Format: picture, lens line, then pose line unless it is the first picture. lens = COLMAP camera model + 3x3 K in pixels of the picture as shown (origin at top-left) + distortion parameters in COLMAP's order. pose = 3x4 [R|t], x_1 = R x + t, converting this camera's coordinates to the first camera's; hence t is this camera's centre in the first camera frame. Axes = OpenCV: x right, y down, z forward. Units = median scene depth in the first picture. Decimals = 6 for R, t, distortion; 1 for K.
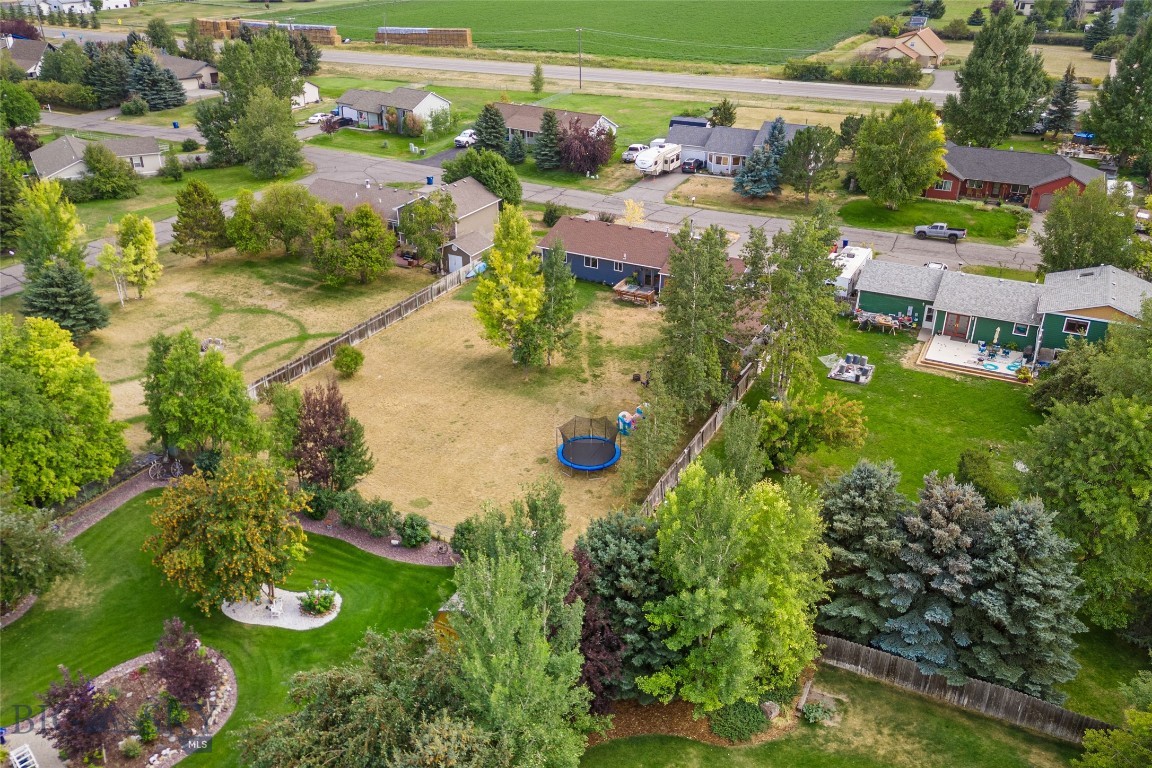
lens RADIAL K [[953.1, 0, 576.0], [0, 953.1, 384.0], [0, 0, 1]] dist [0.089823, -0.104746]
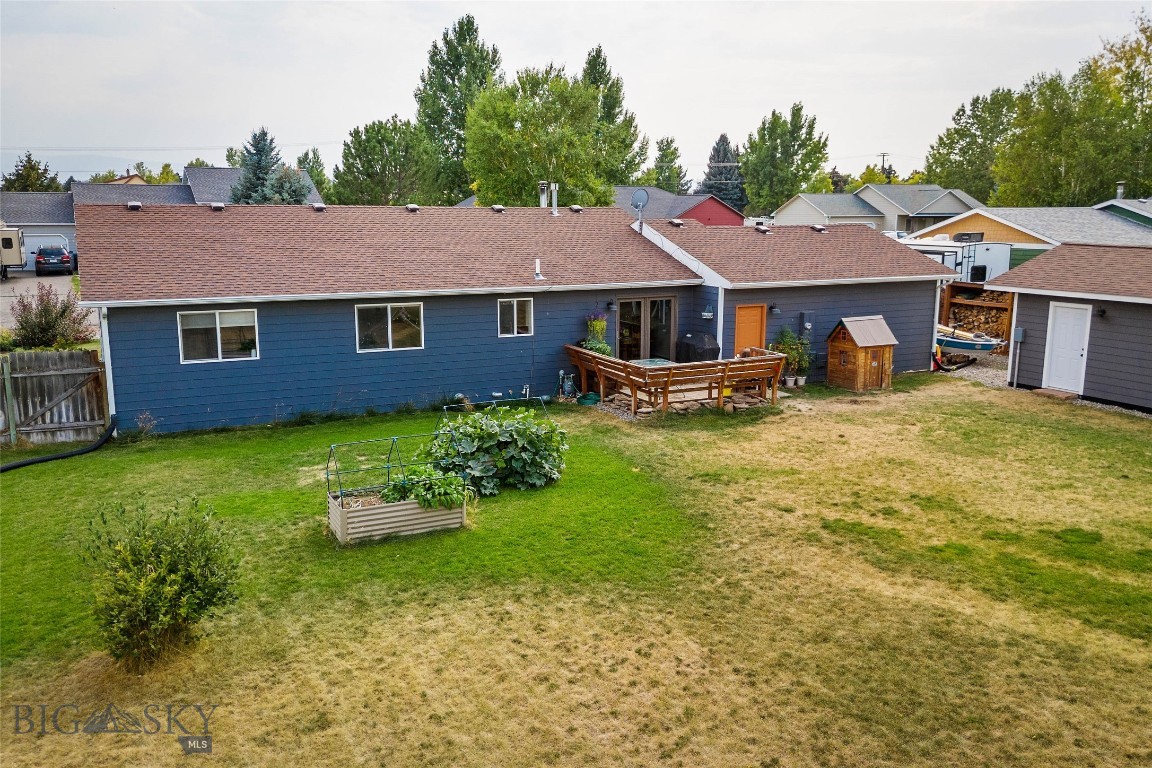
lens RADIAL K [[953.1, 0, 576.0], [0, 953.1, 384.0], [0, 0, 1]] dist [0.089823, -0.104746]
pose [[0.578942, -0.159096, 0.799697, -0.110335], [0.365638, 0.927294, -0.080224, -0.063522], [-0.728790, 0.338844, 0.595020, 0.655630]]
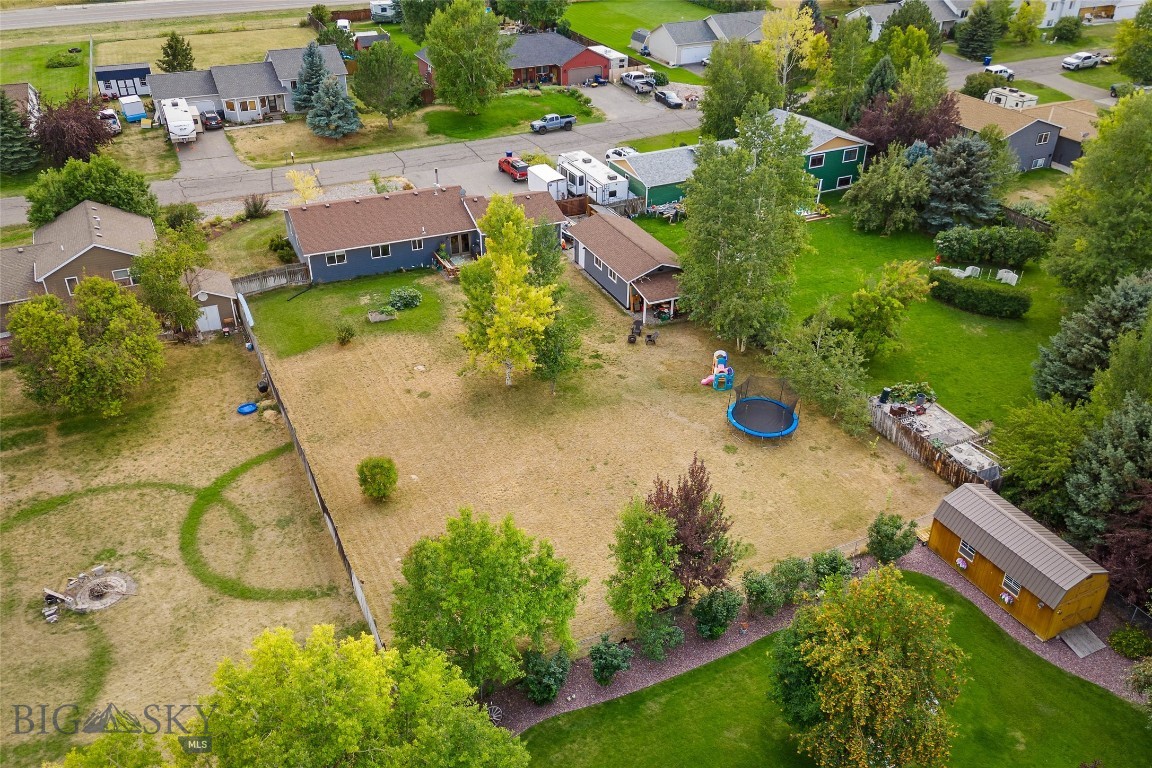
lens RADIAL K [[953.1, 0, 576.0], [0, 953.1, 384.0], [0, 0, 1]] dist [0.089823, -0.104746]
pose [[0.606620, -0.416704, 0.677030, -0.373621], [0.351228, 0.904477, 0.241995, -0.128240], [-0.713198, 0.090993, 0.695031, 0.259263]]
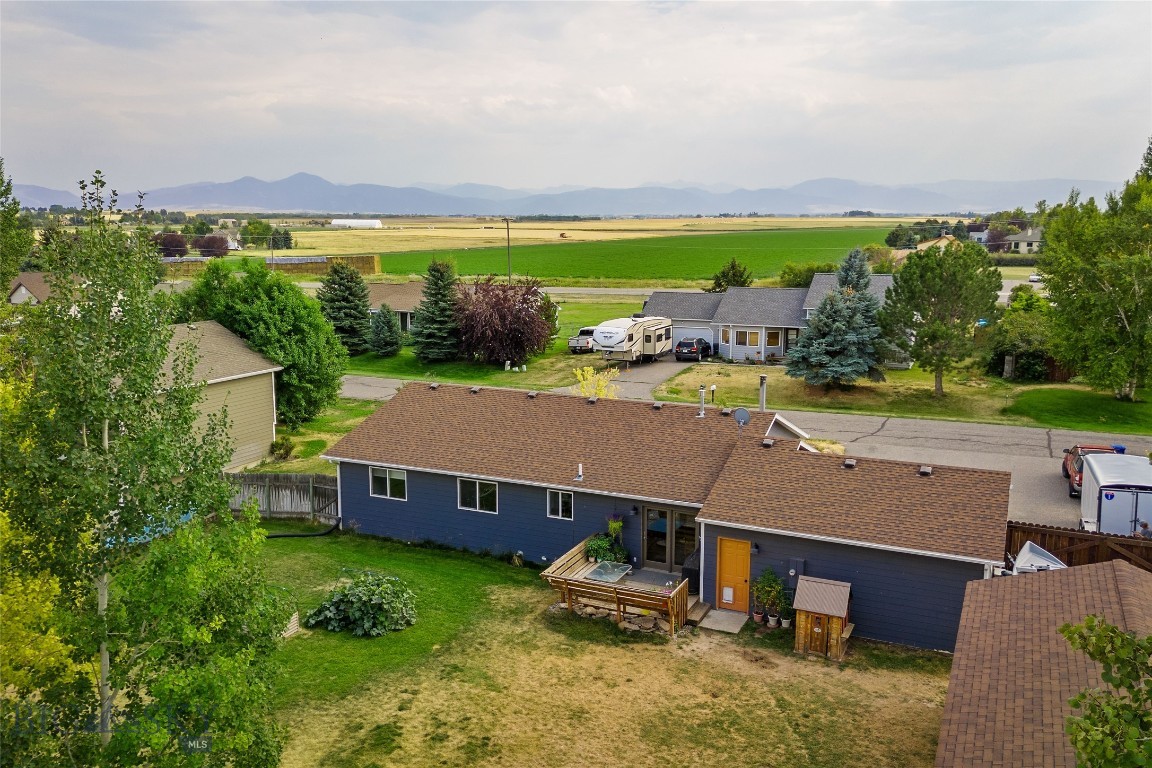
lens RADIAL K [[953.1, 0, 576.0], [0, 953.1, 384.0], [0, 0, 1]] dist [0.089823, -0.104746]
pose [[0.998556, -0.013398, 0.052018, 0.025750], [0.028028, 0.956075, -0.291778, -0.052763], [-0.045823, 0.292815, 0.955071, 0.525994]]
